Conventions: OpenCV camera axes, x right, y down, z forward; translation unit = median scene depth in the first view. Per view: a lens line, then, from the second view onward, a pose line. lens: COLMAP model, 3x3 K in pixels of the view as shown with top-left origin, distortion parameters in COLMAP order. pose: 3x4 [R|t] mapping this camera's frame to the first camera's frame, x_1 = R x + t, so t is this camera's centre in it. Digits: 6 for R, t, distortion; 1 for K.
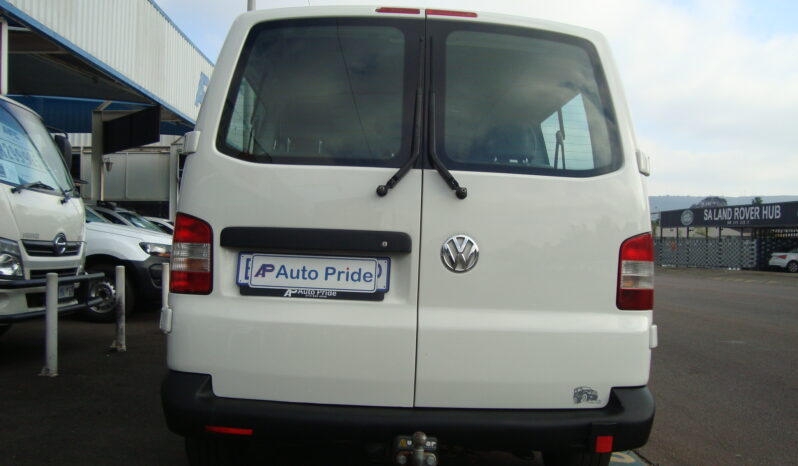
lens RADIAL K [[788.8, 0, 399.0], [0, 788.8, 233.0], [0, 0, 1]] dist [-0.199902, 0.004934]
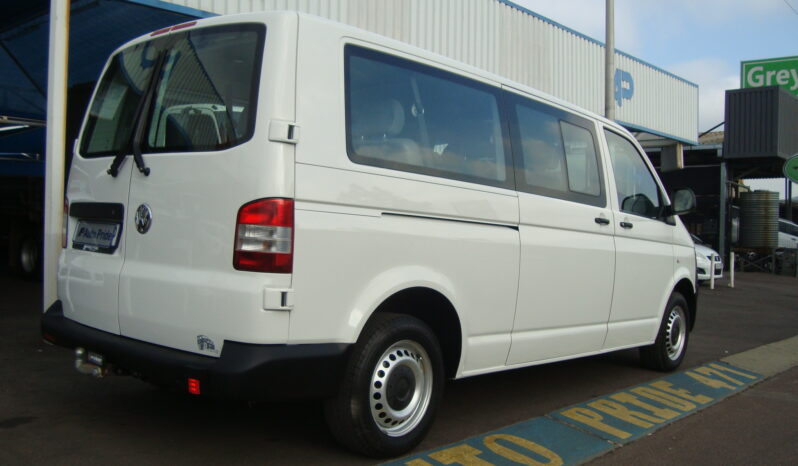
lens RADIAL K [[788.8, 0, 399.0], [0, 788.8, 233.0], [0, 0, 1]] dist [-0.199902, 0.004934]
pose [[0.740682, 0.003176, -0.671848, 1.214973], [0.006844, 0.999901, 0.012271, 0.035967], [0.671820, -0.013687, 0.740588, 0.350209]]
